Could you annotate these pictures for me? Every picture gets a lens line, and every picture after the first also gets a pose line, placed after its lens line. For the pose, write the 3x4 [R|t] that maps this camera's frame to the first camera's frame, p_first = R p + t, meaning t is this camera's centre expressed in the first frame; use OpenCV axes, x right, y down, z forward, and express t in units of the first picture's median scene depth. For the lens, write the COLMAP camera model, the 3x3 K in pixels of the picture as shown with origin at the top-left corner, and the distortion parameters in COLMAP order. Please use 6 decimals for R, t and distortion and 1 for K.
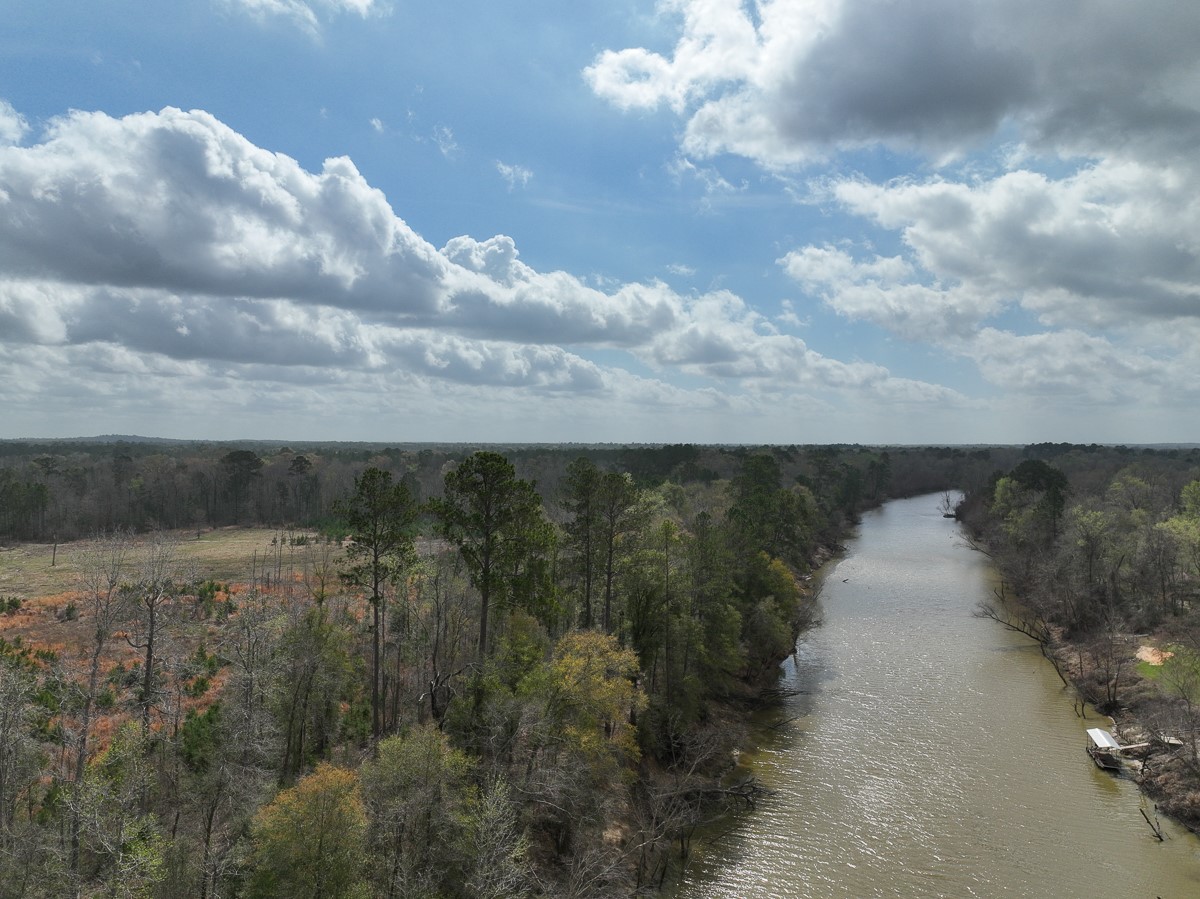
lens RADIAL K [[829.4, 0, 597.9], [0, 829.4, 448.0], [0, 0, 1]] dist [0.010749, 0.001926]
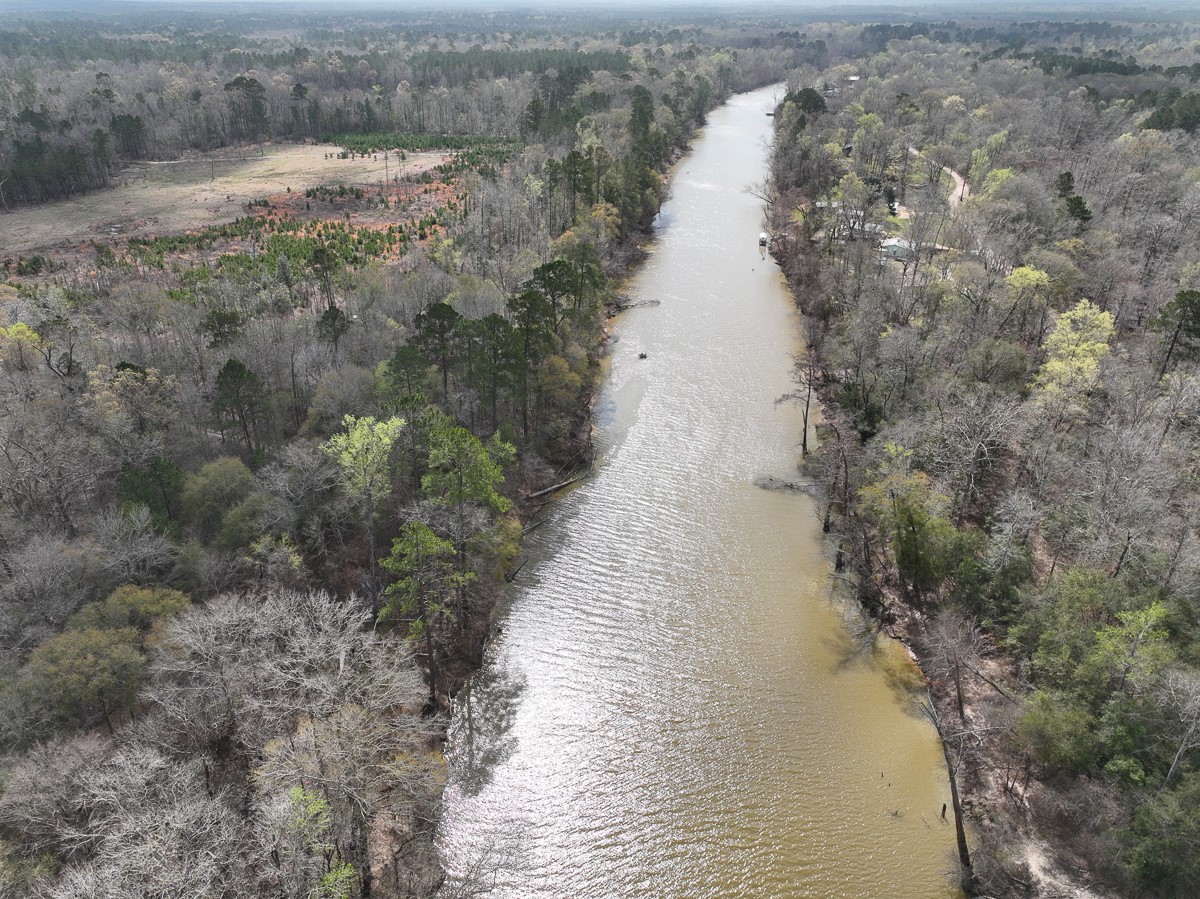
lens RADIAL K [[829.4, 0, 597.7], [0, 829.4, 450.5], [0, 0, 1]] dist [0.010749, 0.001926]
pose [[0.986187, -0.082073, 0.143875, -0.334706], [0.003478, 0.878678, 0.477403, -0.285454], [-0.165602, -0.470308, 0.866826, -1.346831]]
